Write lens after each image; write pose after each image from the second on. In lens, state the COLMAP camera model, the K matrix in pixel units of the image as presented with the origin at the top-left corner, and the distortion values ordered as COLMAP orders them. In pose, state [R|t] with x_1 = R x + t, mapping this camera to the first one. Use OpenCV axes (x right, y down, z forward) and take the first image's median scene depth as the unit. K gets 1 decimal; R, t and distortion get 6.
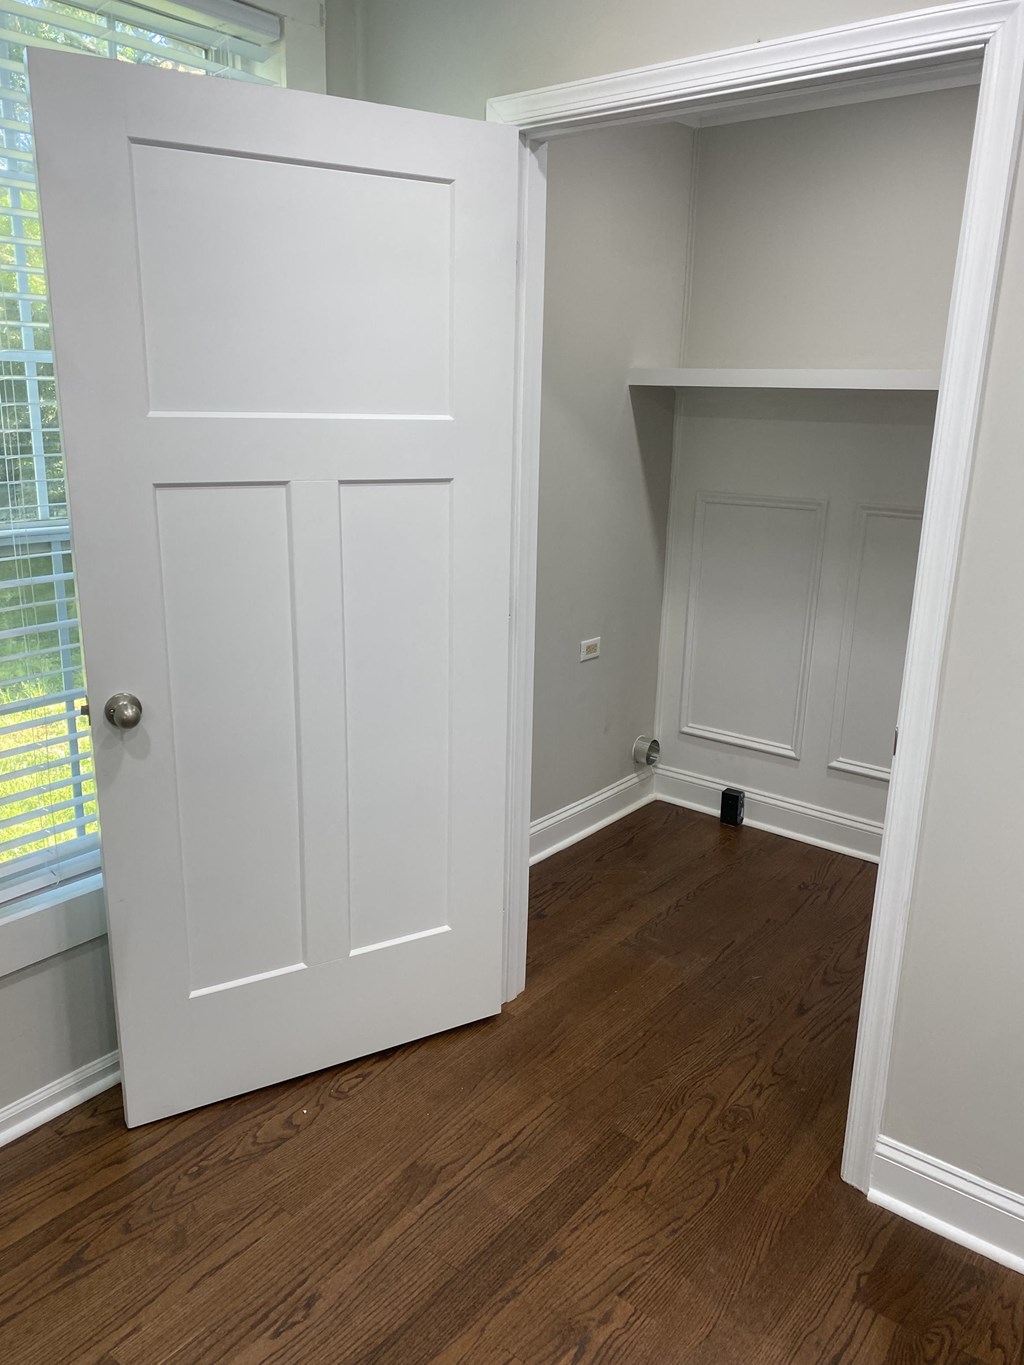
lens RADIAL K [[1038.9, 0, 505.0], [0, 1038.9, 676.9], [0, 0, 1]] dist [0.024020, -0.009485]
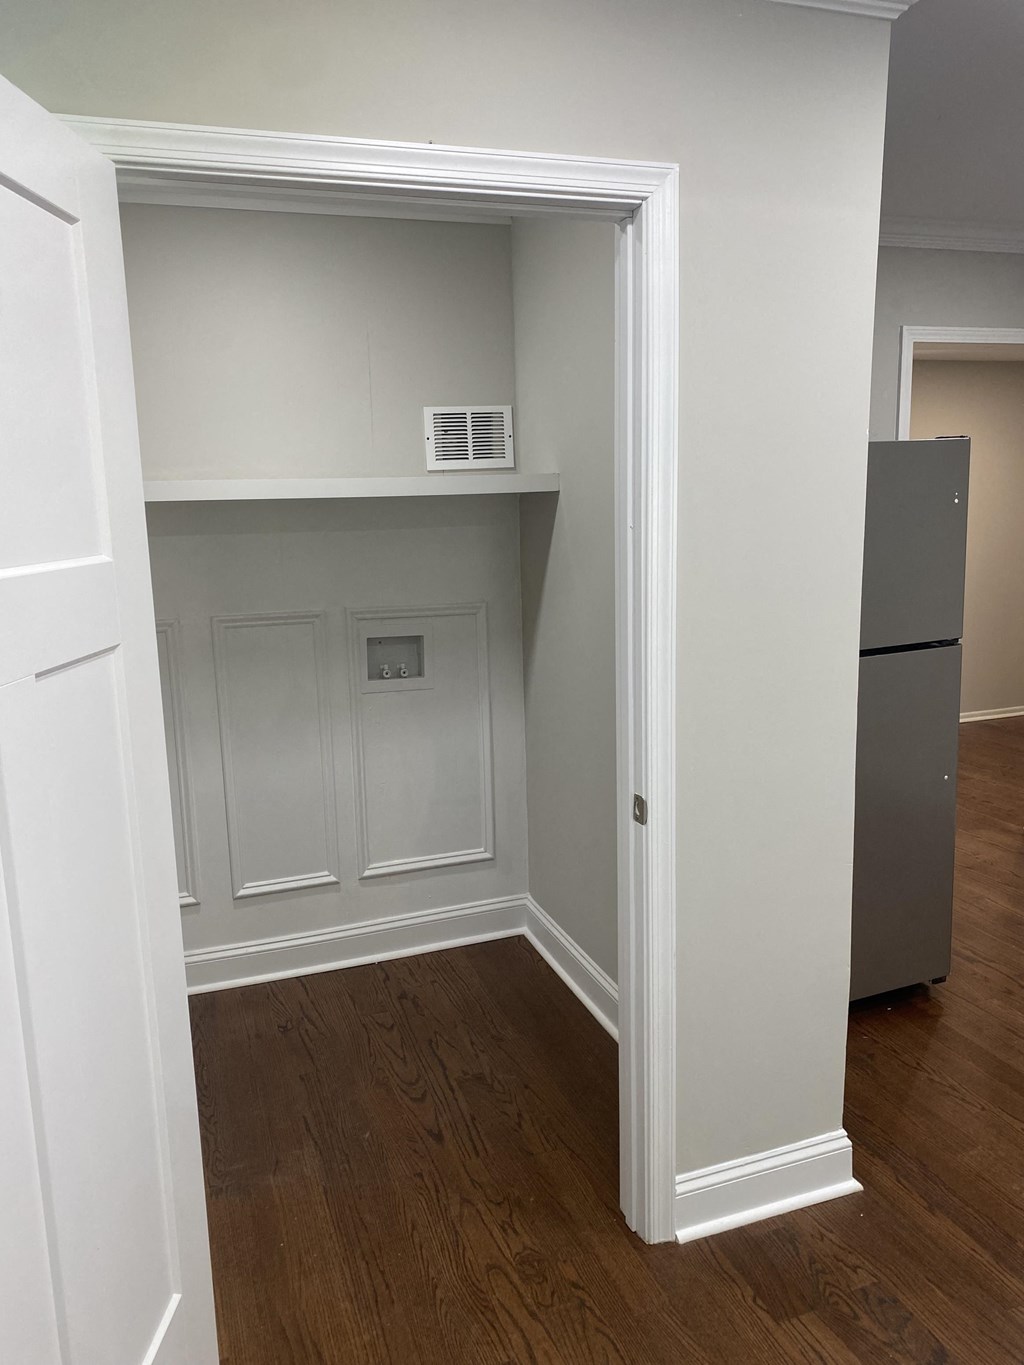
lens RADIAL K [[1038.9, 0, 505.0], [0, 1038.9, 676.9], [0, 0, 1]] dist [0.024020, -0.009485]
pose [[0.531774, -0.179173, 0.827716, -0.479808], [0.260652, 0.964548, 0.041334, -0.129776], [-0.805777, 0.193765, 0.559623, 0.412064]]
